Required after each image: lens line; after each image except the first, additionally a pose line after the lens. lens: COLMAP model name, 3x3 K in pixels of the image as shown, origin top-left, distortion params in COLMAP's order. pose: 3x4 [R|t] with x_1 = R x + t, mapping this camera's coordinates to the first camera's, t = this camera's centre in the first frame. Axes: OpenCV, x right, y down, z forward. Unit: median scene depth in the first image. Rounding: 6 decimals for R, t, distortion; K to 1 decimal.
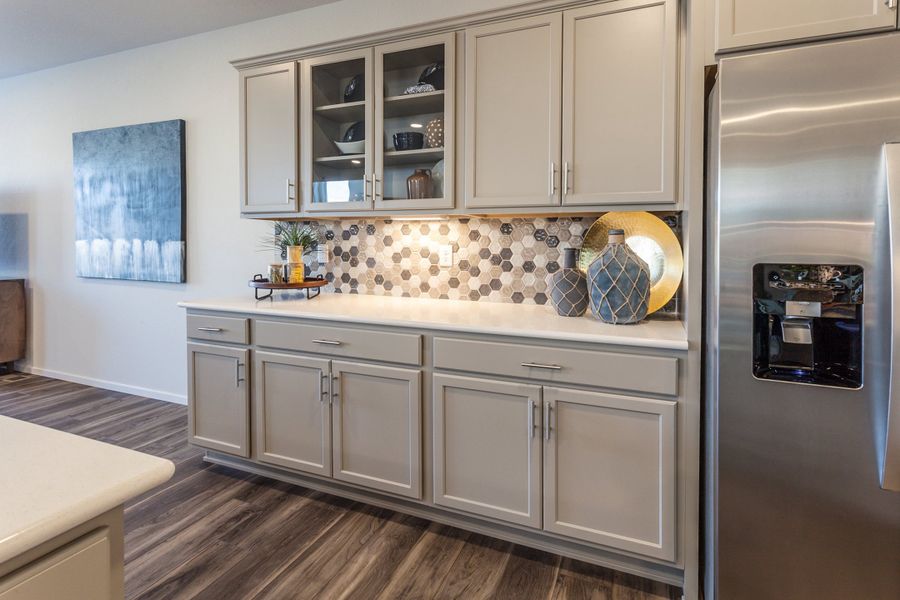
lens RADIAL K [[466.6, 0, 442.2], [0, 466.6, 254.0], [0, 0, 1]] dist [-0.002982, 0.004186]
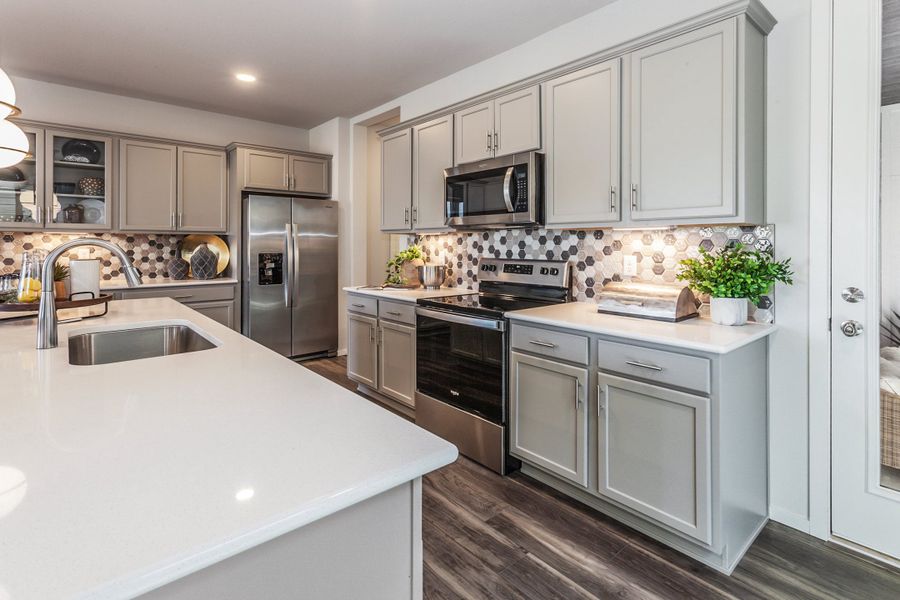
lens RADIAL K [[467.9, 0, 444.4], [0, 467.9, 255.8], [0, 0, 1]] dist [-0.003626, 0.002483]
pose [[0.456682, -0.021924, 0.889360, -0.955144], [0.019397, 0.999704, 0.014684, 0.007142], [-0.889418, 0.010545, 0.456972, -0.971439]]
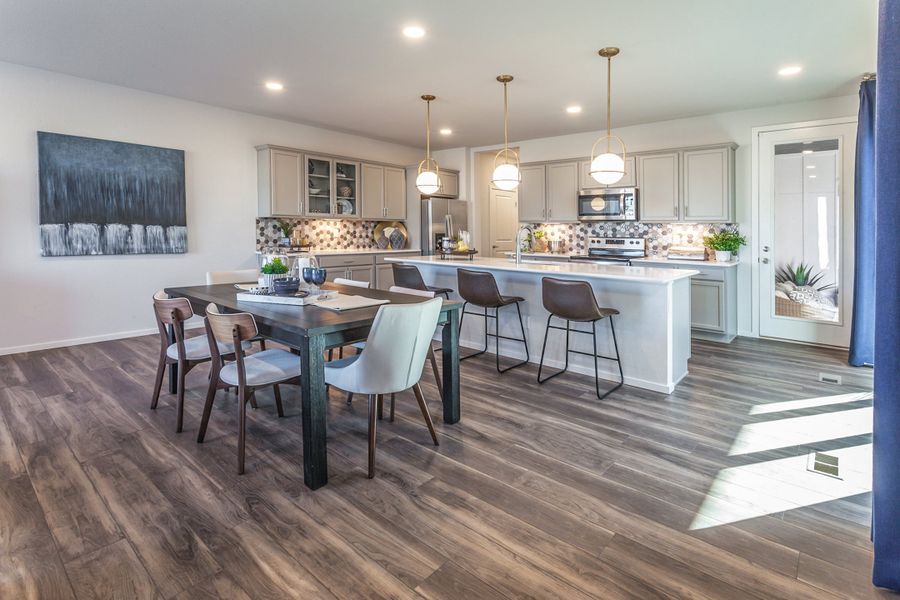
lens RADIAL K [[466.6, 0, 440.3], [0, 466.6, 233.3], [0, 0, 1]] dist [-0.002982, 0.004186]
pose [[0.346590, -0.006049, 0.937997, -2.492095], [0.009708, 0.999949, 0.002862, 0.001255], [-0.937966, 0.008115, 0.346631, -0.556078]]
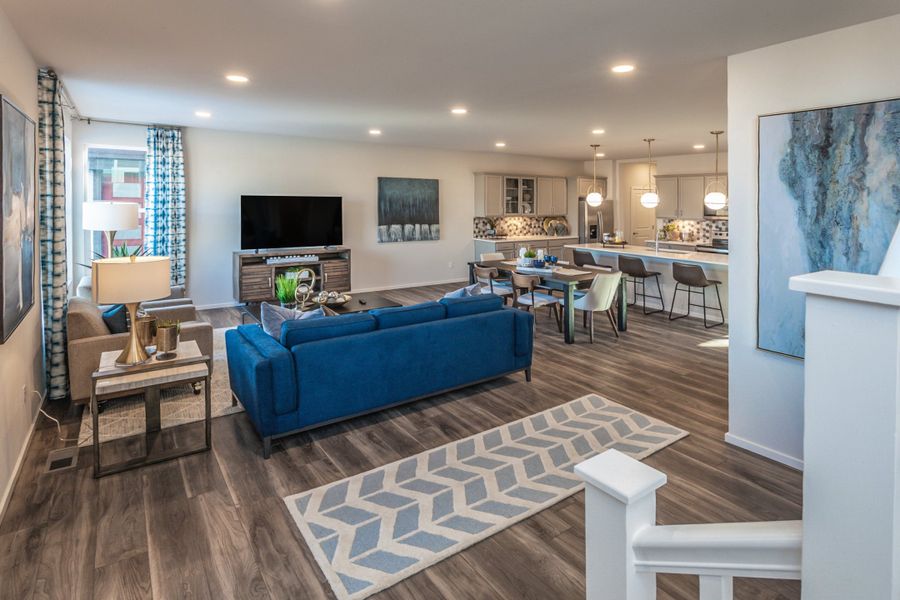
lens RADIAL K [[471.4, 0, 426.7], [0, 471.4, 217.7], [0, 0, 1]] dist [0.003672, 0.000067]
pose [[0.589750, -0.030049, 0.807026, -3.964423], [0.015681, 0.999545, 0.025757, -0.191996], [-0.807433, -0.002535, 0.589953, -0.797308]]
